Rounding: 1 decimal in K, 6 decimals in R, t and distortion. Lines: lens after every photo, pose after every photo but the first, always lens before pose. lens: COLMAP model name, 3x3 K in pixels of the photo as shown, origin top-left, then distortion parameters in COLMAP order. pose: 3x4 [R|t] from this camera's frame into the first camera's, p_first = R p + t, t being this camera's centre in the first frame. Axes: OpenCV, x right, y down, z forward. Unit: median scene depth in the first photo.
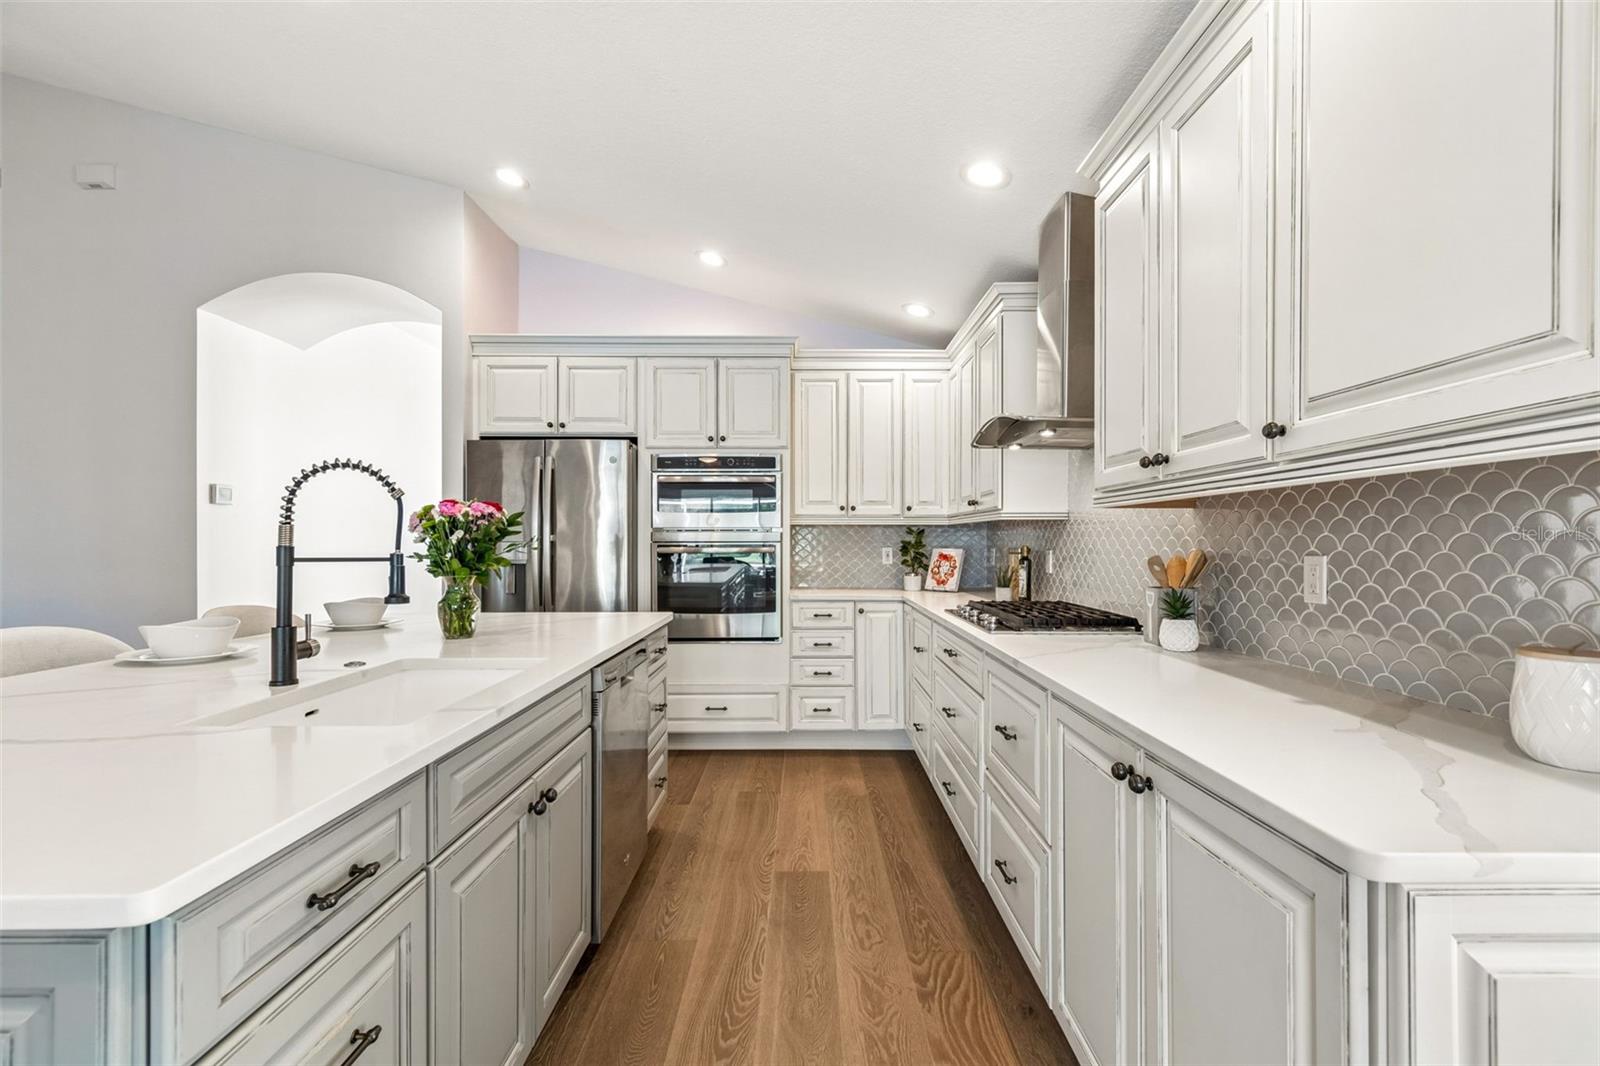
lens RADIAL K [[701.1, 0, 810.6], [0, 701.1, 539.9], [0, 0, 1]] dist [0.001918, -0.000002]
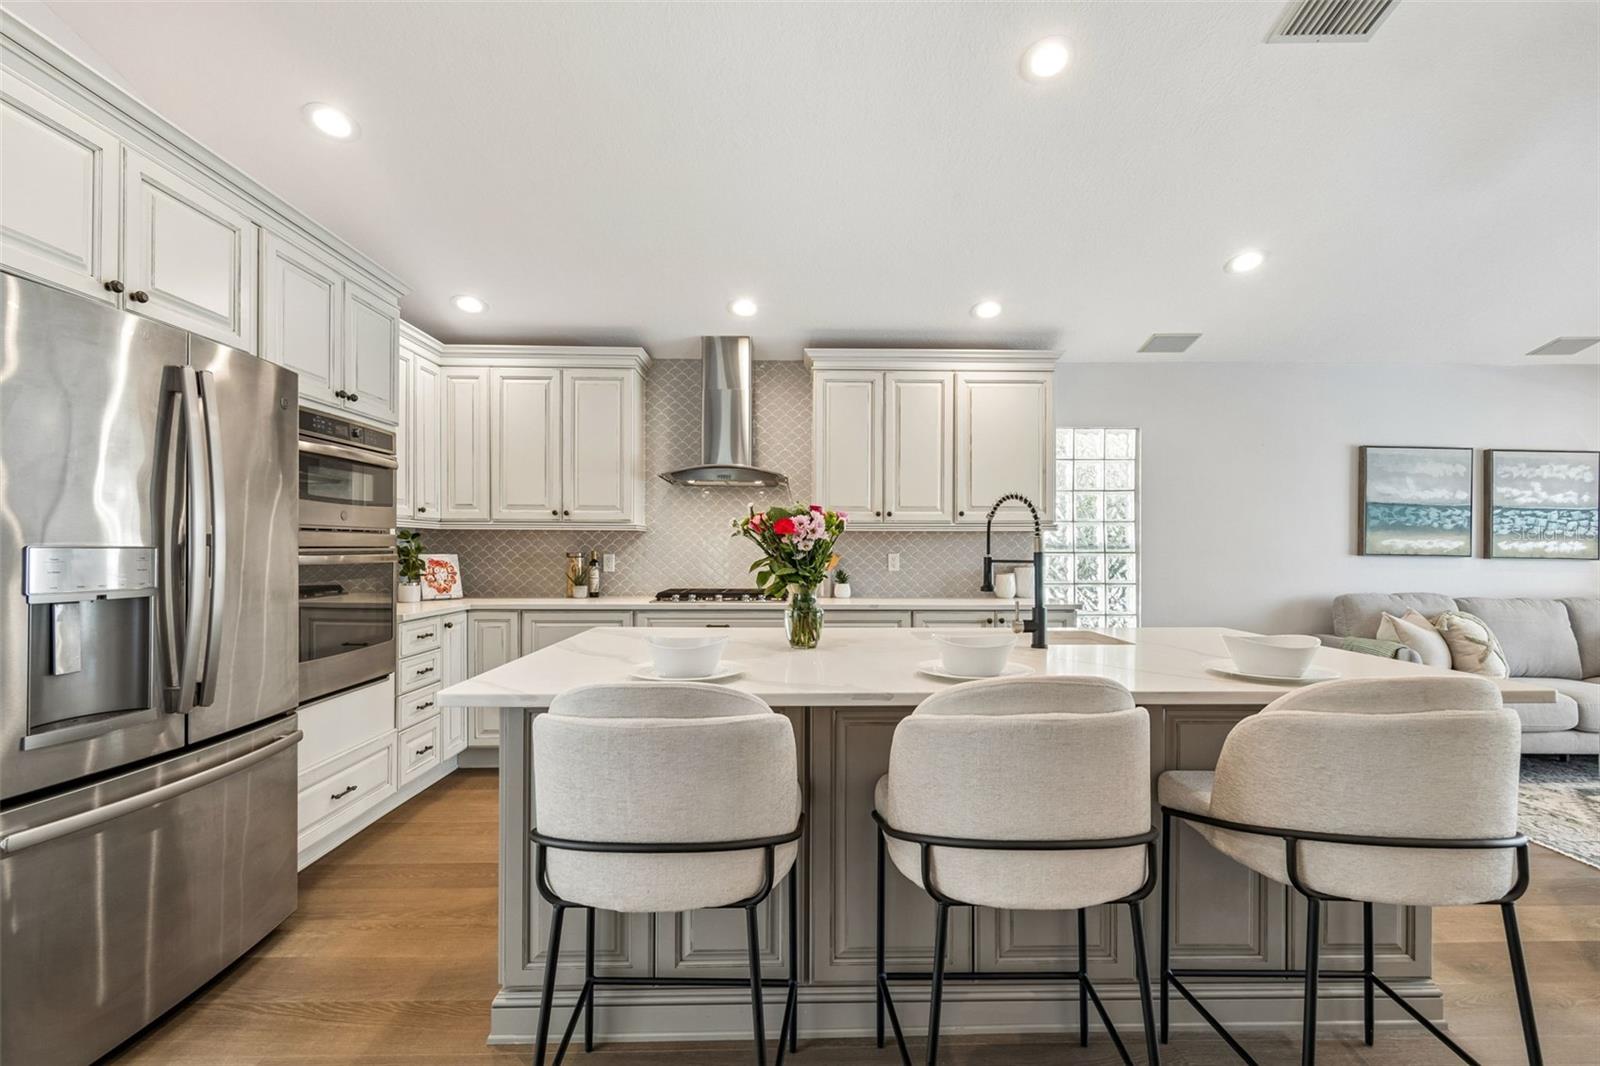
lens RADIAL K [[701.1, 0, 808.0], [0, 701.1, 542.9], [0, 0, 1]] dist [0.001918, -0.000002]
pose [[-0.006875, 0.007451, 0.999949, -0.811069], [-0.005727, 0.999956, -0.007491, 0.001583], [-0.999960, -0.005779, -0.006832, 0.549515]]
